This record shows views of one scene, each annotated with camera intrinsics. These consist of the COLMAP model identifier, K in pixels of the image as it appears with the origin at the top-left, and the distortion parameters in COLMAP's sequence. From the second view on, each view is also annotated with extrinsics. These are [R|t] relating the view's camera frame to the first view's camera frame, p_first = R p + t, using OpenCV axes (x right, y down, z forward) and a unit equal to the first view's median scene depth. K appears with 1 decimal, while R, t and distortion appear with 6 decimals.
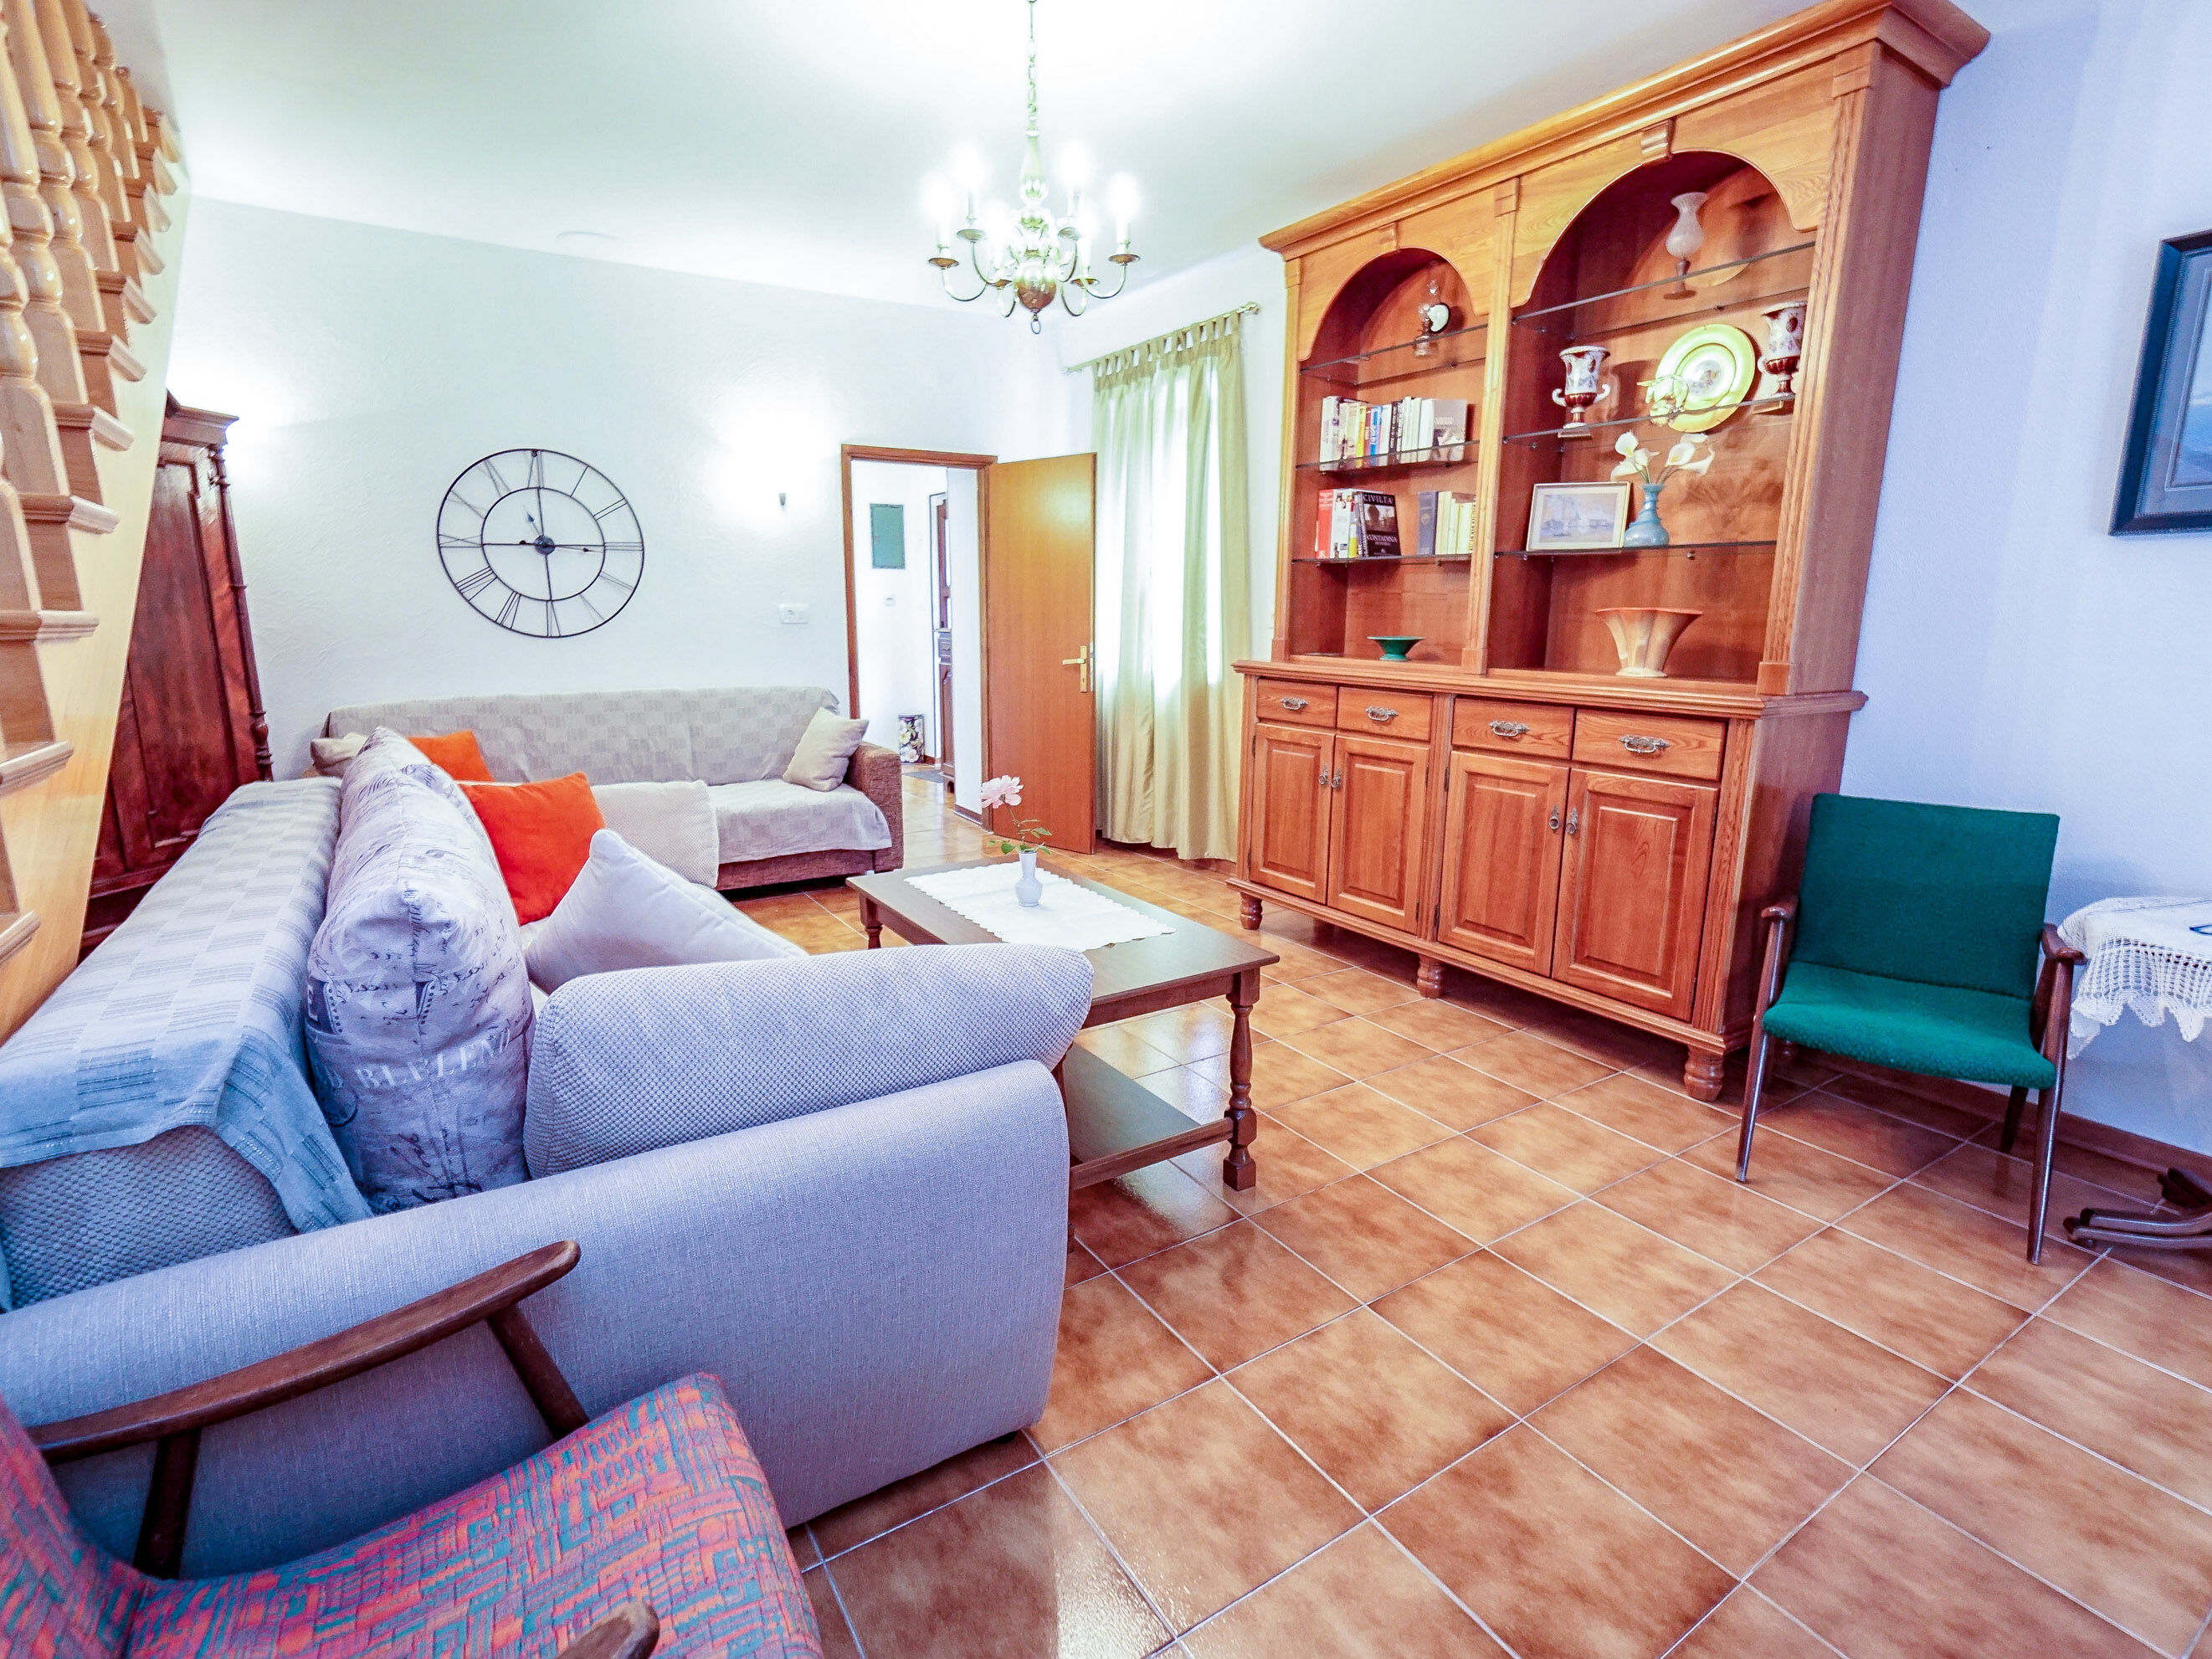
lens RADIAL K [[1074.6, 0, 1101.6], [0, 1074.6, 809.6], [0, 0, 1]] dist [-0.020142, 0.015787]
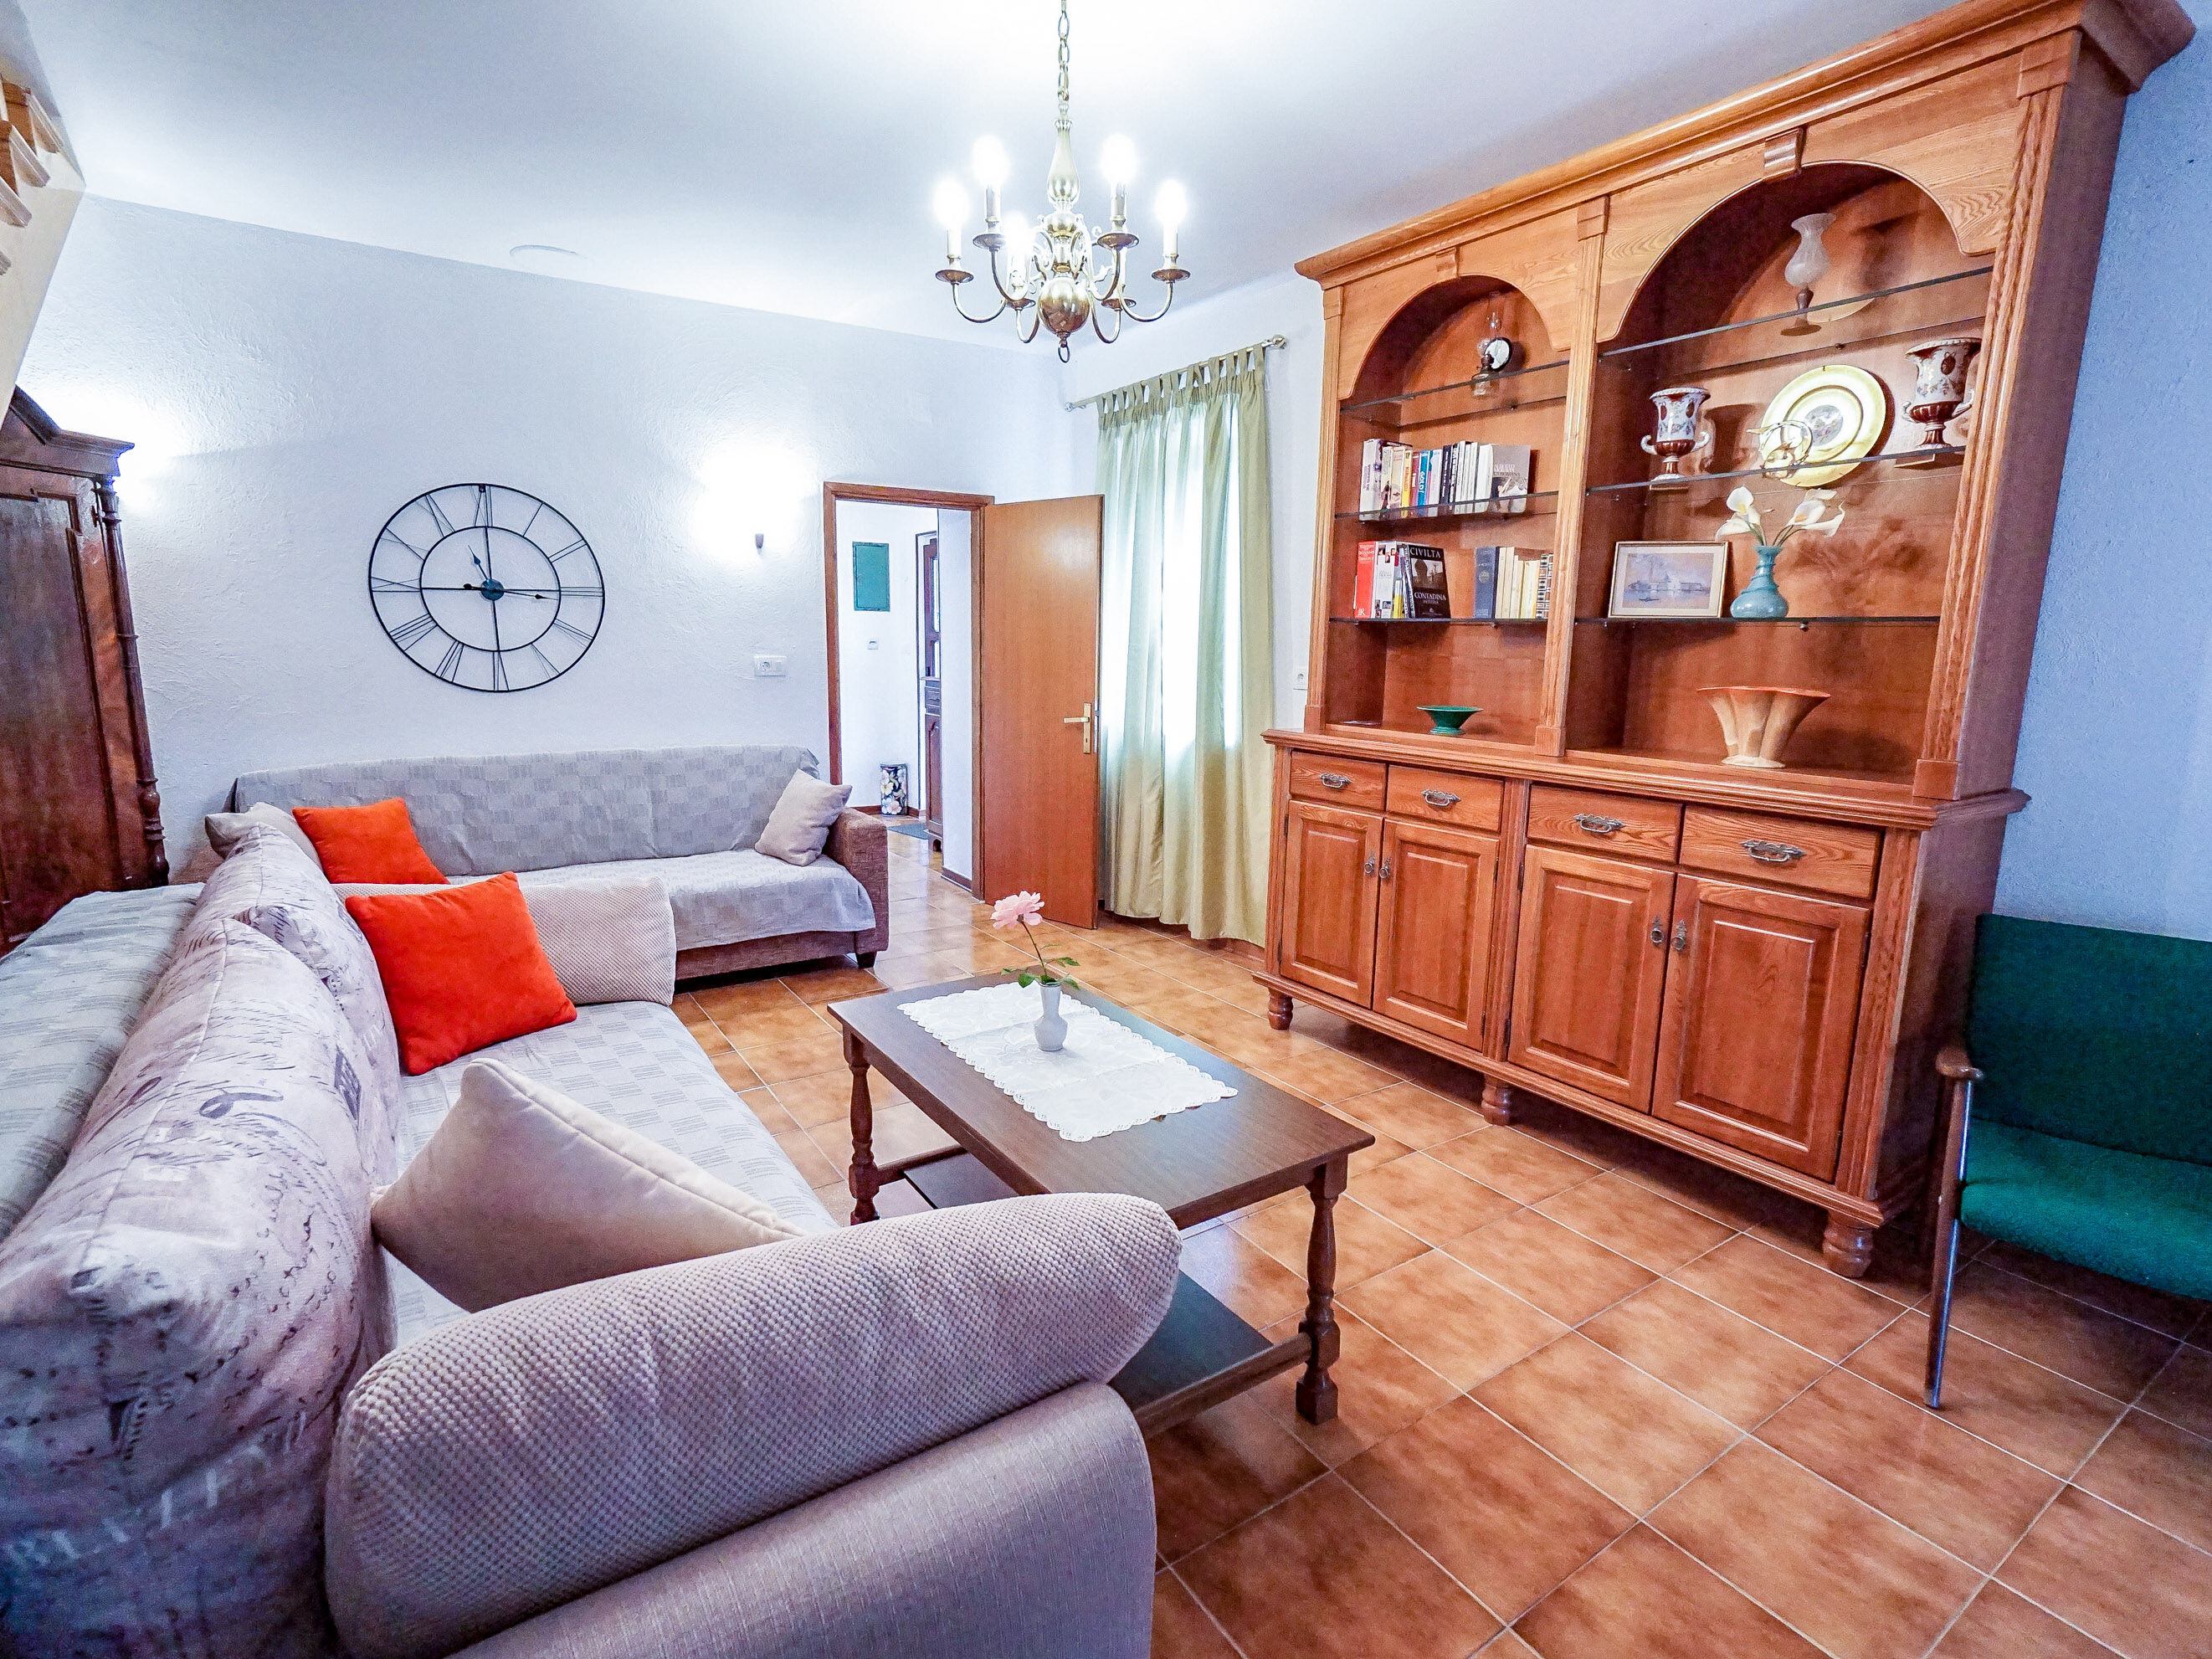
lens RADIAL K [[1074.6, 0, 1101.6], [0, 1074.6, 809.6], [0, 0, 1]] dist [-0.020142, 0.015787]
pose [[0.999758, 0.006691, 0.020976, -0.036751], [-0.006064, 0.999538, -0.029799, -0.054687], [-0.021166, 0.029665, 0.999336, 0.134945]]
